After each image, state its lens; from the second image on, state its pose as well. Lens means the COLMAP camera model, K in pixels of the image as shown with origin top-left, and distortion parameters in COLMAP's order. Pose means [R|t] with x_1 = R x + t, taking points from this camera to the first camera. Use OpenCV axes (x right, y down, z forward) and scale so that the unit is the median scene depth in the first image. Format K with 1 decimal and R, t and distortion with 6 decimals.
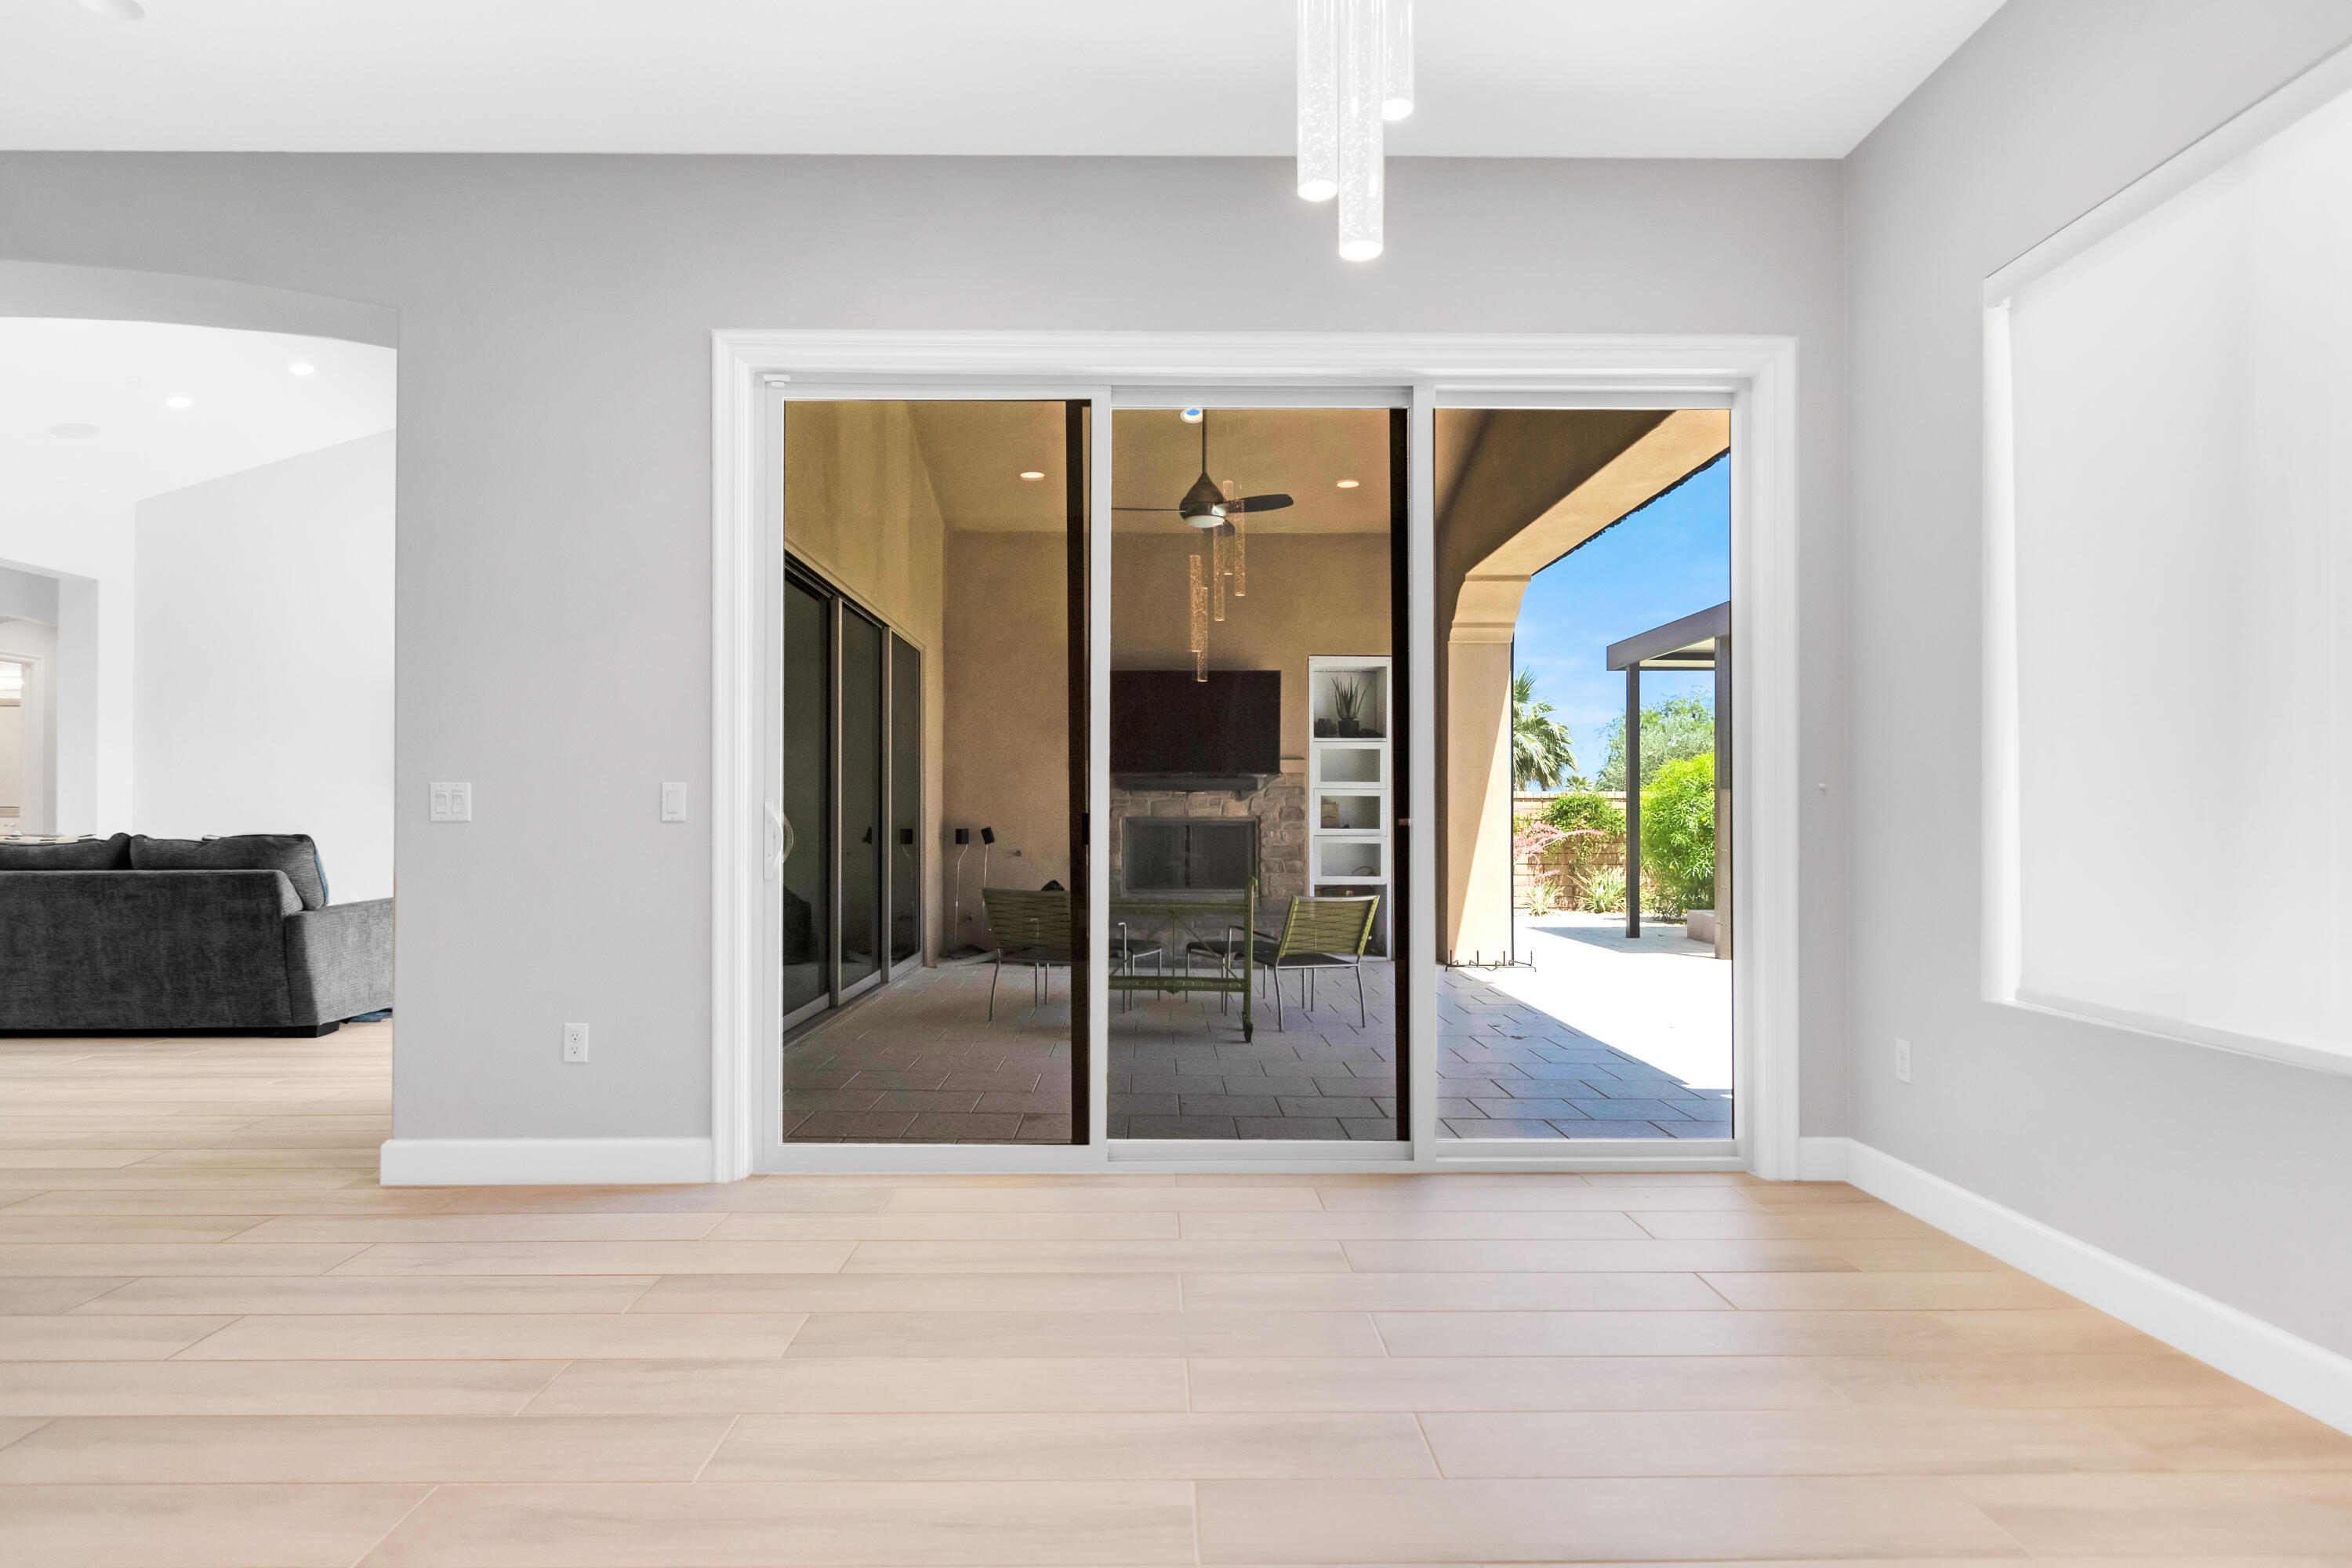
lens RADIAL K [[1309.1, 0, 1168.5], [0, 1309.1, 812.8], [0, 0, 1]] dist [-0.000293, -0.000416]
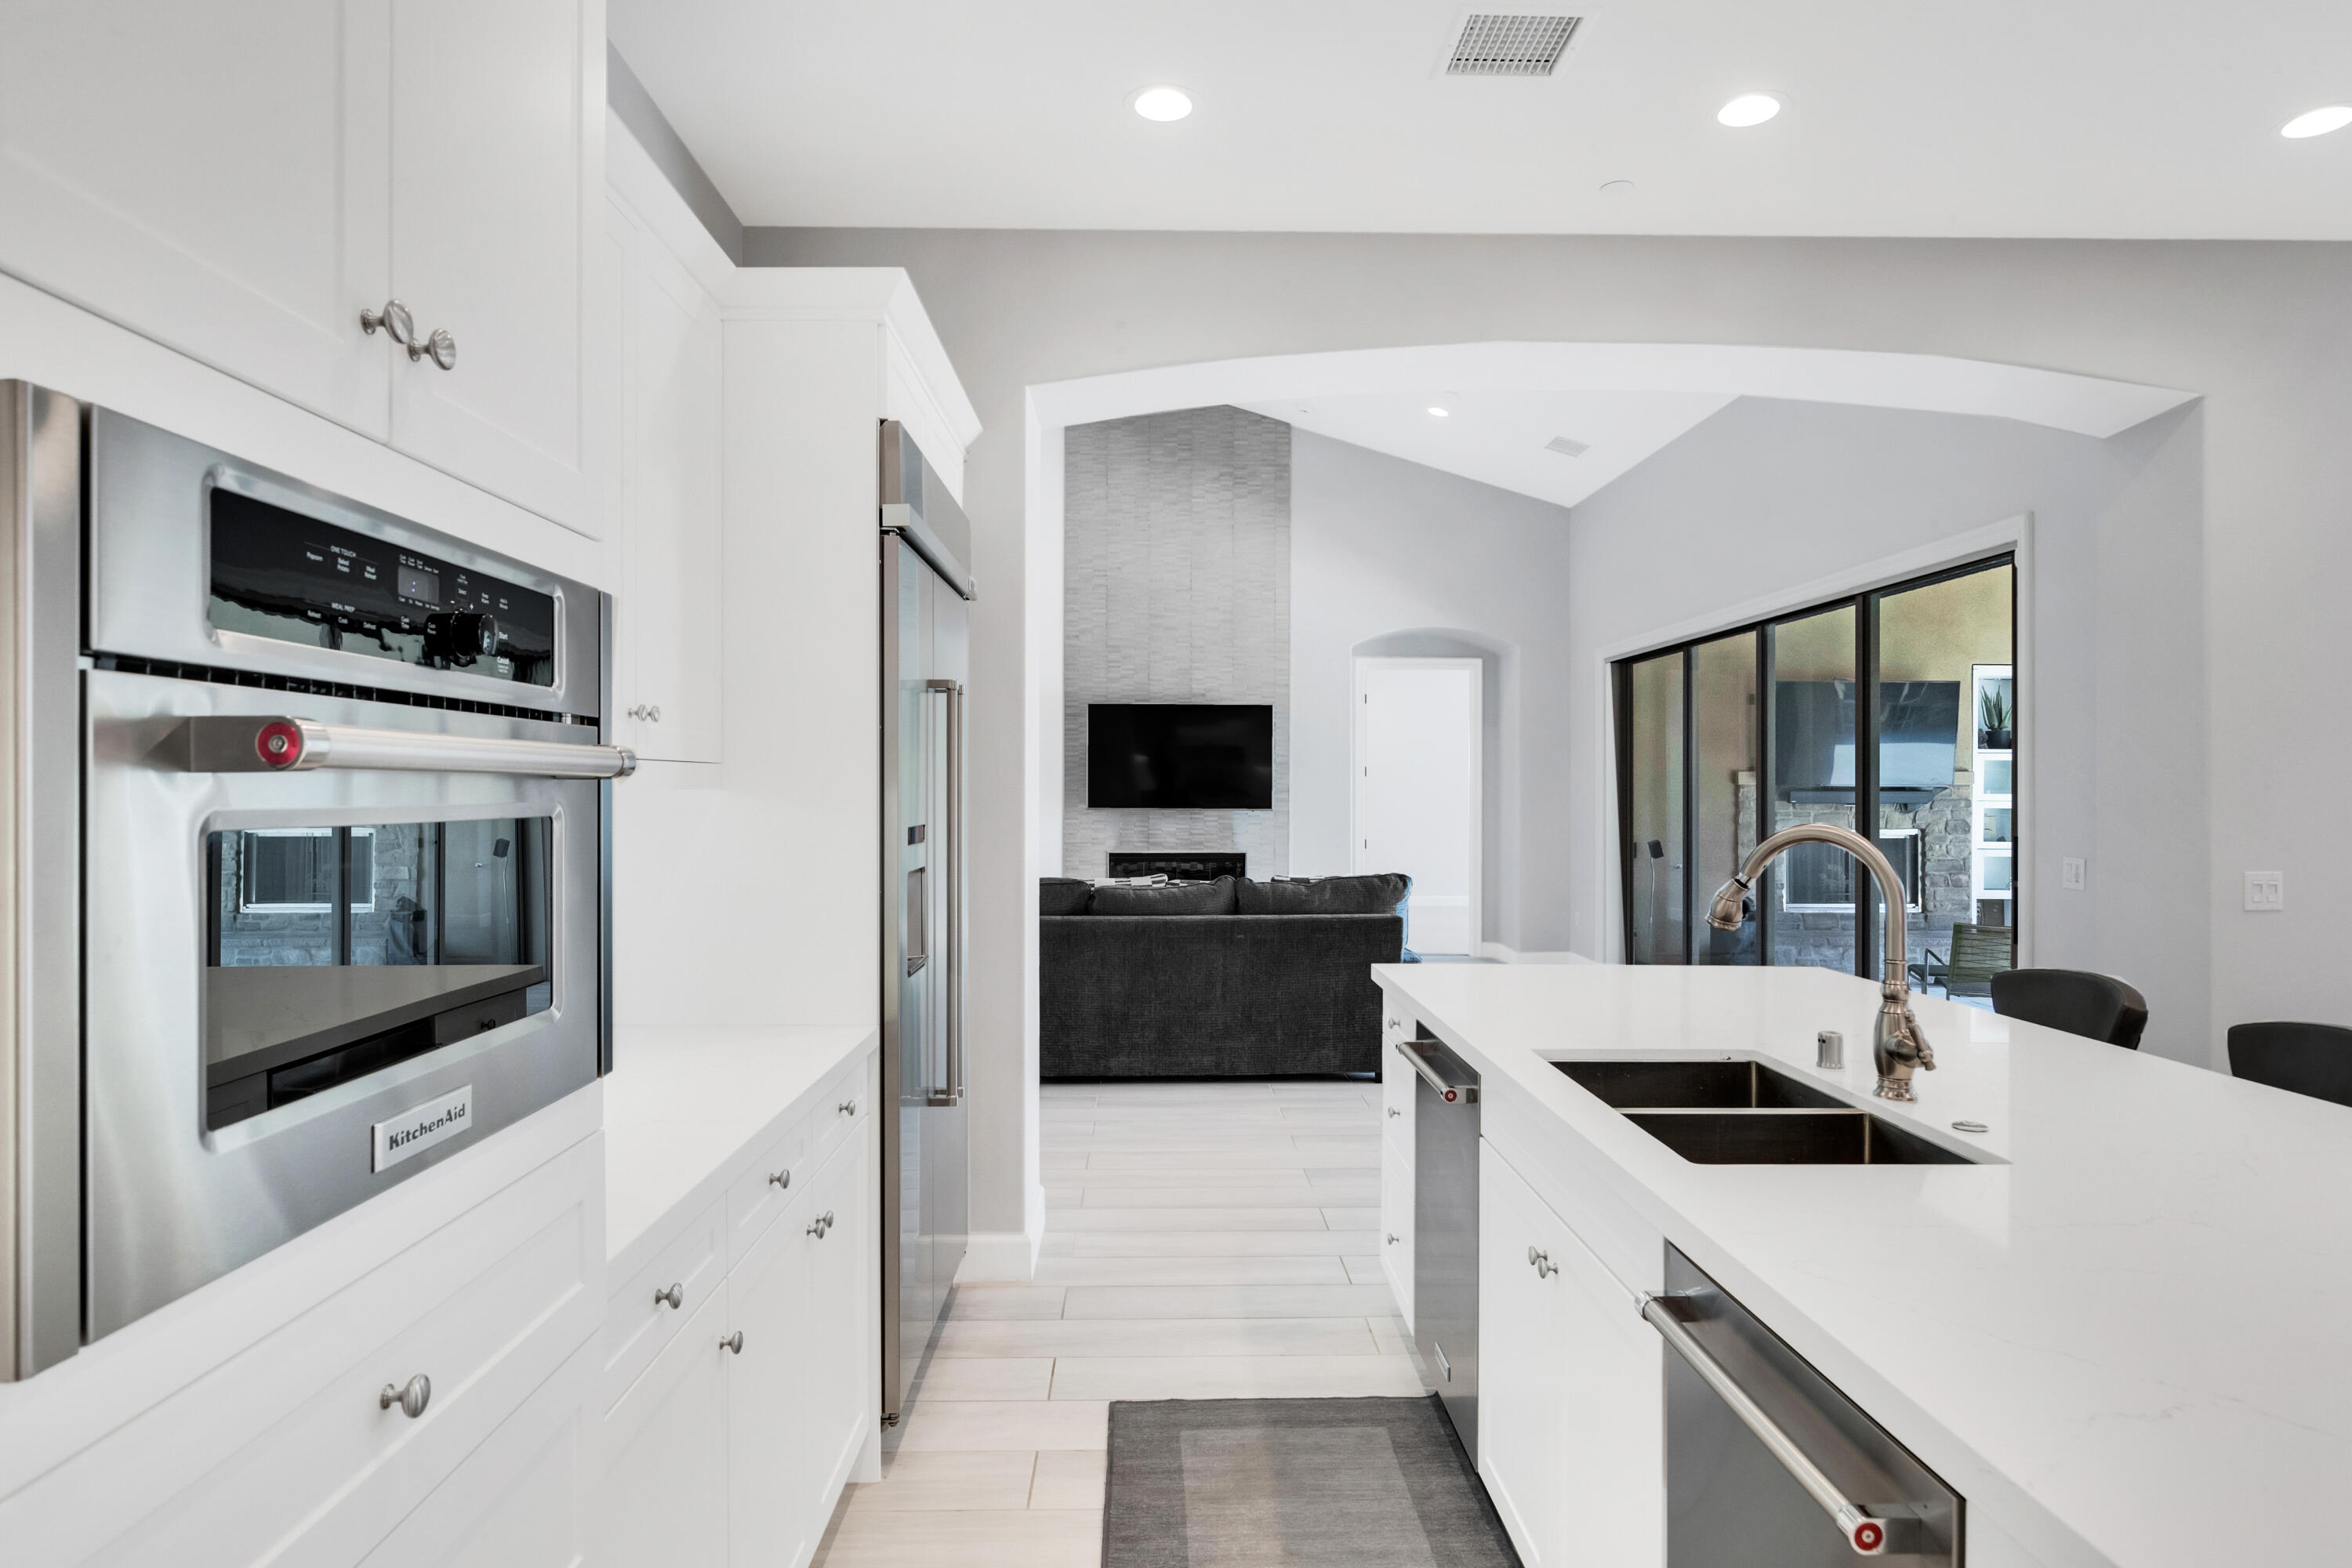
lens RADIAL K [[1355.1, 0, 1165.9], [0, 1355.1, 786.5], [0, 0, 1]] dist [-0.025513, -0.000949]
pose [[0.999985, 0.000845, -0.005479, -0.846281], [-0.000826, 0.999994, 0.003498, -0.055866], [0.005482, -0.003493, 0.999979, -0.015854]]
